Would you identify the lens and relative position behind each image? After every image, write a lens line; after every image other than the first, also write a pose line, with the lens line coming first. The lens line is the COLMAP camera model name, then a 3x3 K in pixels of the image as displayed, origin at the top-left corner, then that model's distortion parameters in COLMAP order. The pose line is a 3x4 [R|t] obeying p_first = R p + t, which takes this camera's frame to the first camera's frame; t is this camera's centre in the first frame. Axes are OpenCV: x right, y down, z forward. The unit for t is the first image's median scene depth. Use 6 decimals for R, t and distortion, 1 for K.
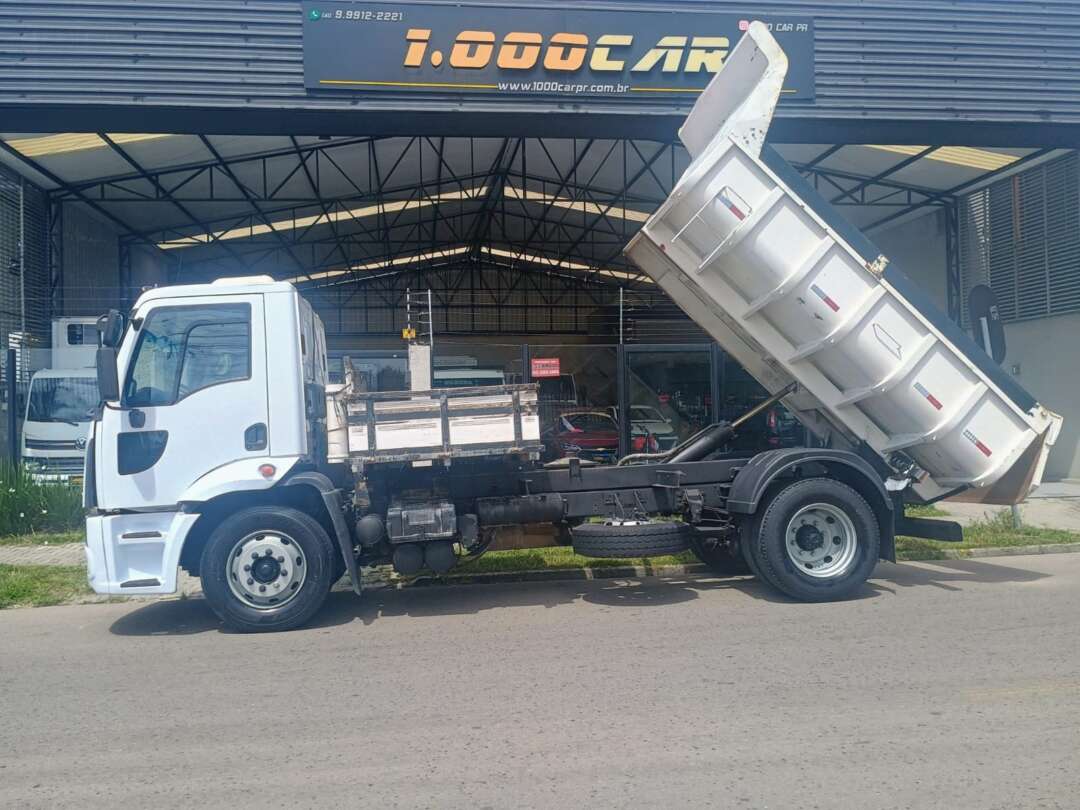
lens RADIAL K [[955.5, 0, 530.8], [0, 955.5, 398.4], [0, 0, 1]] dist [0.056892, -0.071262]
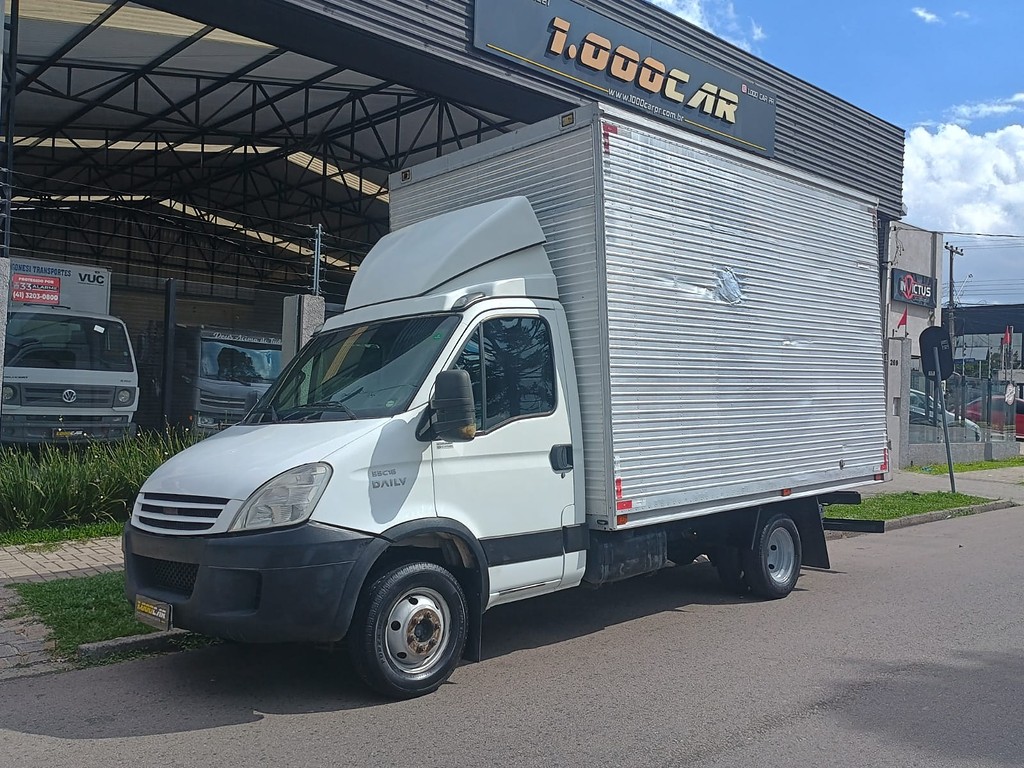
lens RADIAL K [[906.0, 0, 502.6], [0, 906.0, 383.2], [0, 0, 1]] dist [0.056892, -0.071262]
pose [[0.811098, 0.056557, 0.582169, -0.718653], [-0.061043, 0.998064, -0.011914, 0.025145], [-0.581716, -0.025874, 0.812980, 0.224282]]
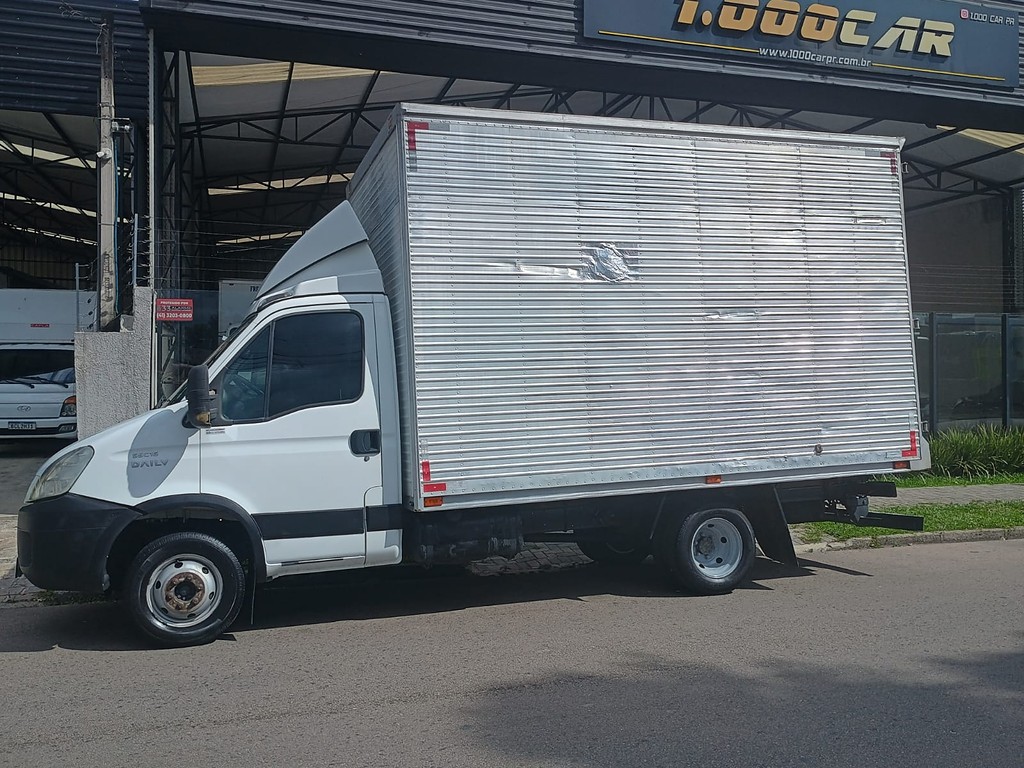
lens RADIAL K [[906.0, 0, 500.5], [0, 906.0, 374.7], [0, 0, 1]] dist [0.056892, -0.071262]
pose [[0.983010, 0.022078, 0.182217, -0.473472], [-0.024077, 0.999672, 0.008768, 0.014389], [-0.181964, -0.013007, 0.983219, 0.099492]]
